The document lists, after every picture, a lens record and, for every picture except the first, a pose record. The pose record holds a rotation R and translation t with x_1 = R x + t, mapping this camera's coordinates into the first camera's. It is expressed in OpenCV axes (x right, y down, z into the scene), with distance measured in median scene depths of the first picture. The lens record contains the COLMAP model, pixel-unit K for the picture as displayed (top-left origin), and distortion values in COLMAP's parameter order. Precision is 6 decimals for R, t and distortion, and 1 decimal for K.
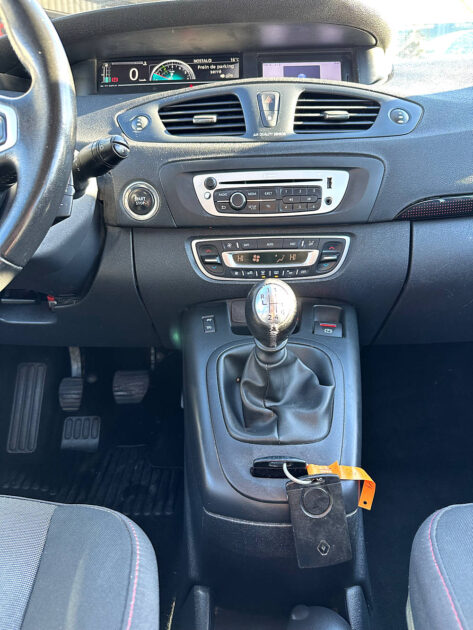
lens RADIAL K [[447.5, 0, 235.8], [0, 447.5, 316.2], [0, 0, 1]] dist [-0.012149, -0.015129]
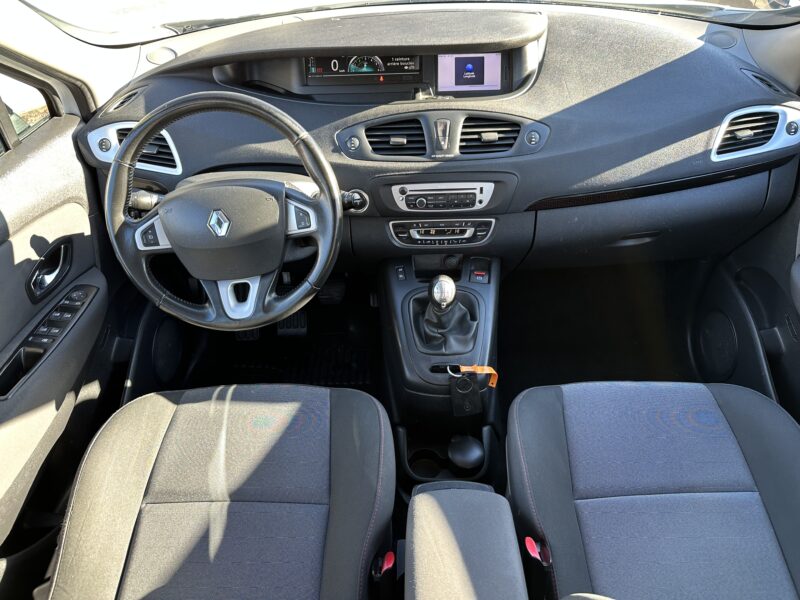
lens RADIAL K [[568.3, 0, 400.5], [0, 568.3, 299.1], [0, 0, 1]] dist [-0.012149, -0.015129]
pose [[0.999932, -0.010379, 0.005349, -0.077480], [0.008262, 0.952639, 0.303990, -0.515609], [-0.008251, -0.303925, 0.952660, -0.916445]]
